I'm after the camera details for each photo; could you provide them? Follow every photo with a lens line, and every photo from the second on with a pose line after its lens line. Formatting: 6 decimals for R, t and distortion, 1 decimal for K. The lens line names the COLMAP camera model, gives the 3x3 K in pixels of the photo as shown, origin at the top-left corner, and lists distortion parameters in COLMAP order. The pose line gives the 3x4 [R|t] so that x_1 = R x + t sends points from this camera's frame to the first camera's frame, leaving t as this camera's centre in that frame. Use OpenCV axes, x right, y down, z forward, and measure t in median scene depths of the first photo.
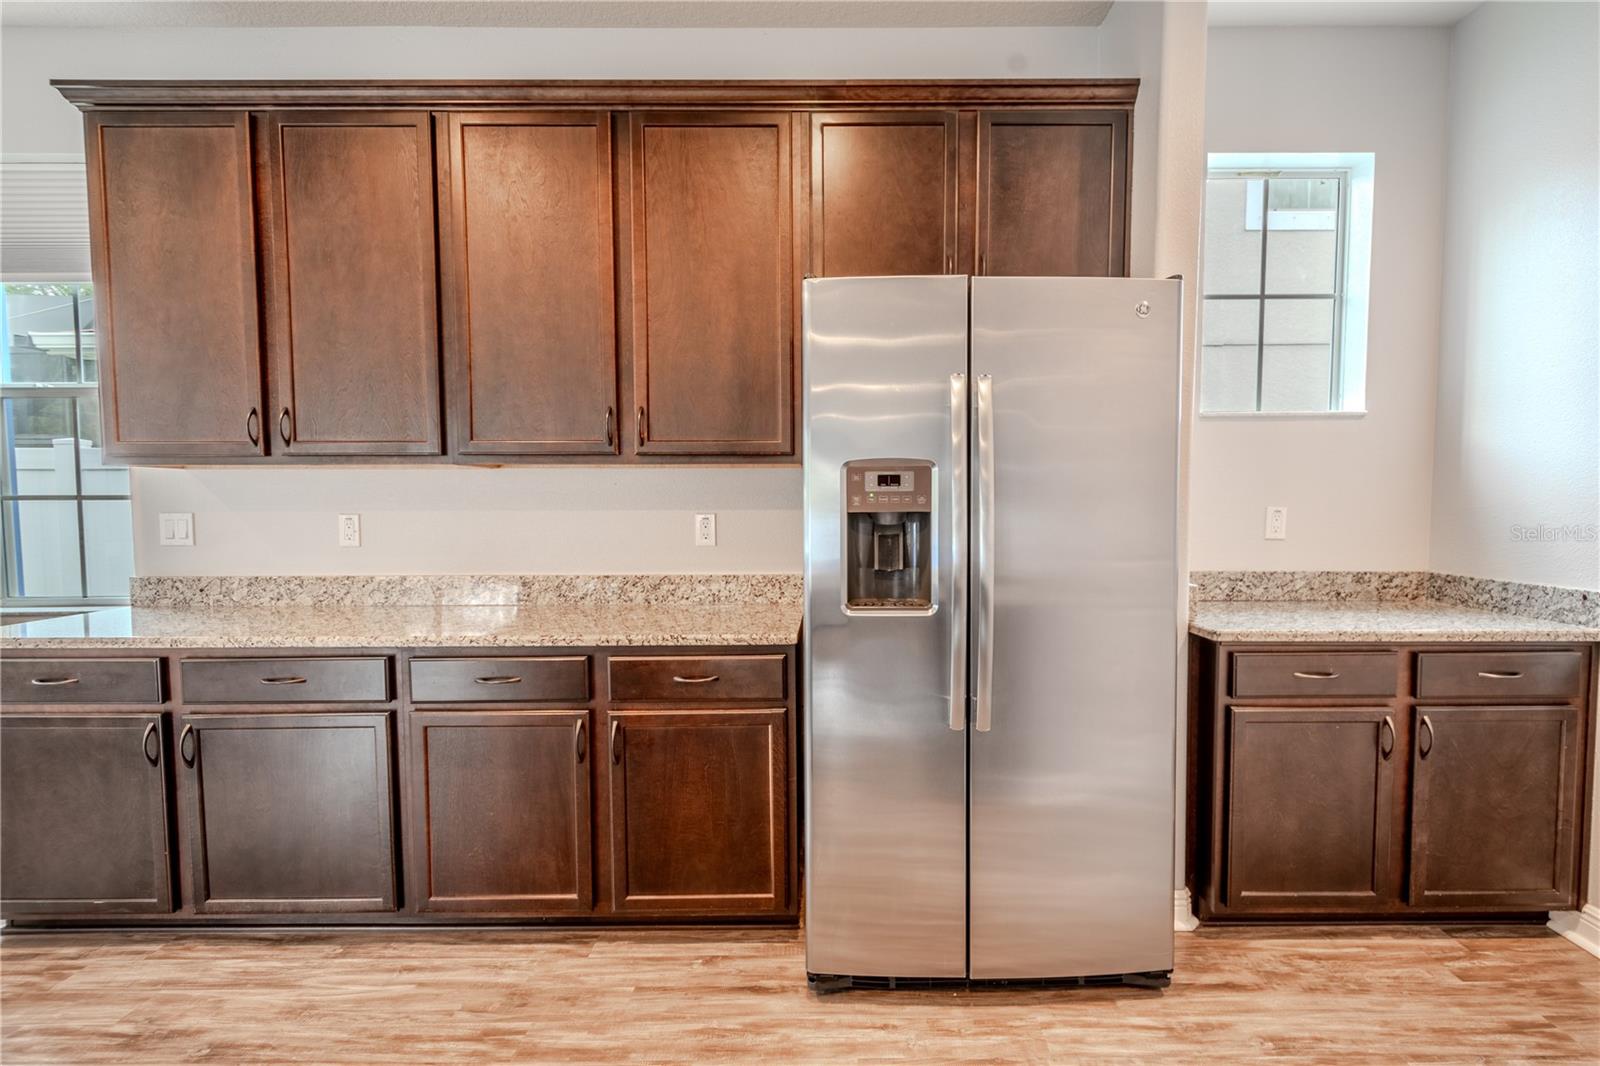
lens RADIAL K [[783.4, 0, 838.9], [0, 783.4, 546.1], [0, 0, 1]] dist [0.015328, -0.009439]
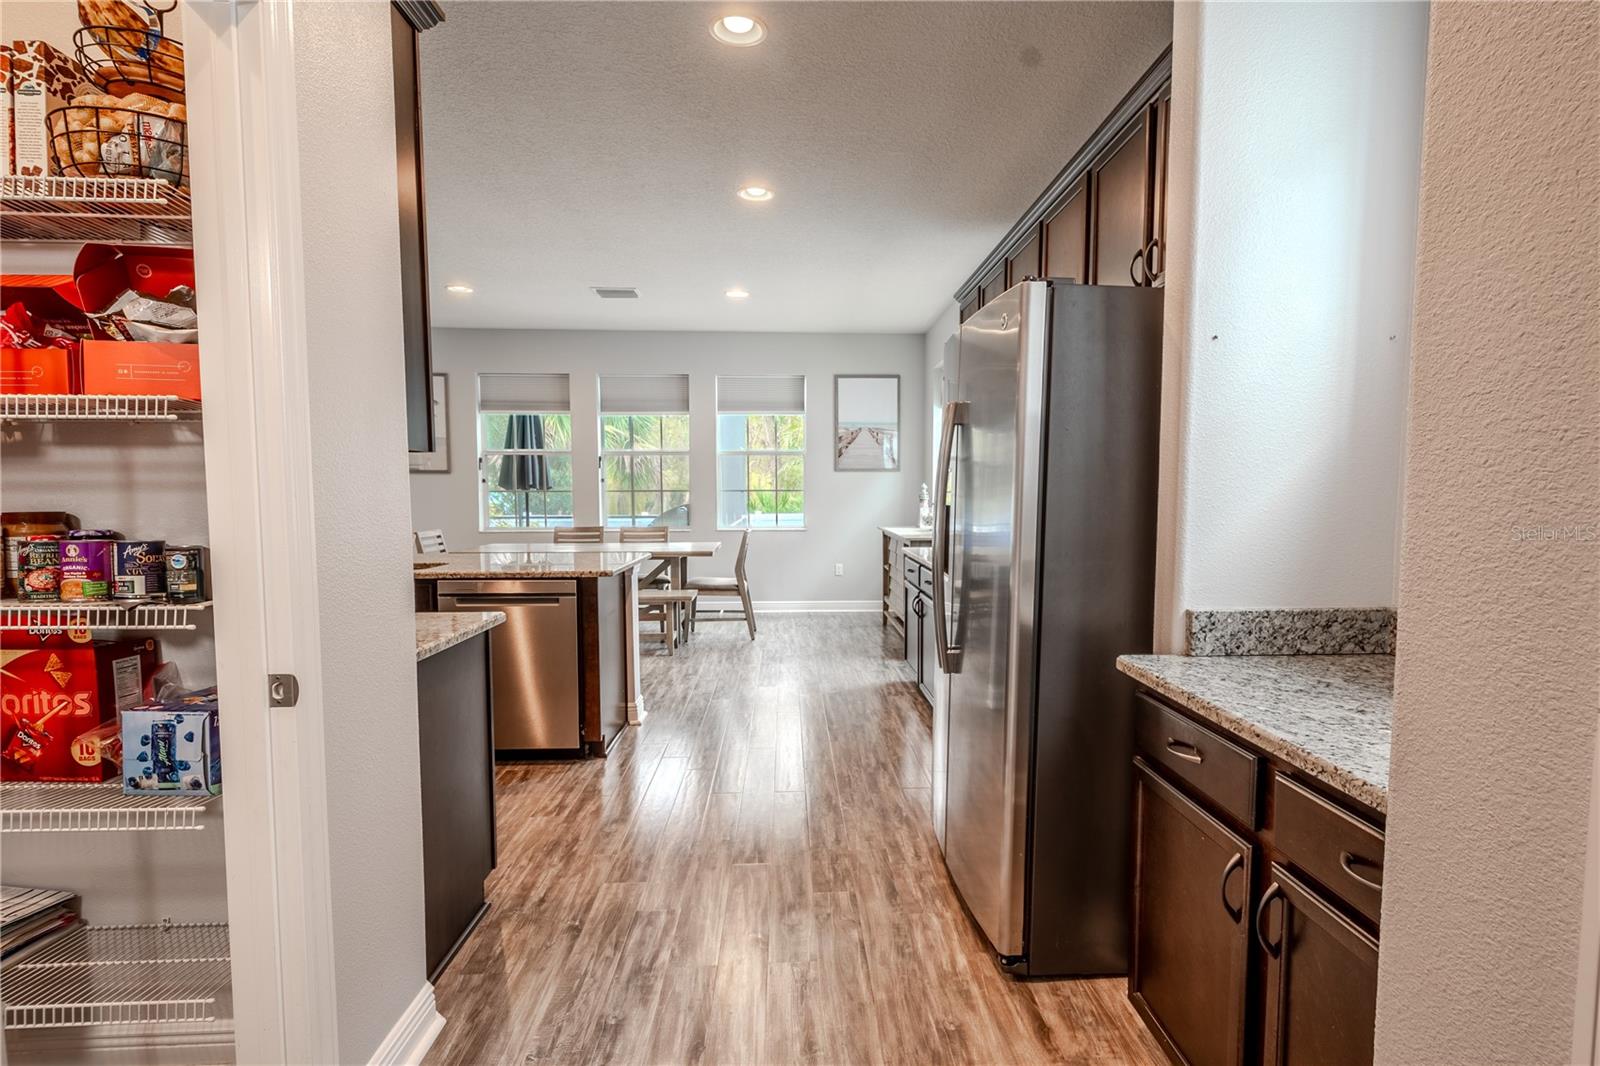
lens RADIAL K [[797.1, 0, 837.1], [0, 797.1, 548.9], [0, 0, 1]] dist [0.016487, -0.008715]
pose [[0.058650, 0.077794, -0.995243, 1.160685], [-0.057313, 0.995577, 0.074443, -0.046976], [0.996632, 0.052674, 0.062849, 0.568644]]
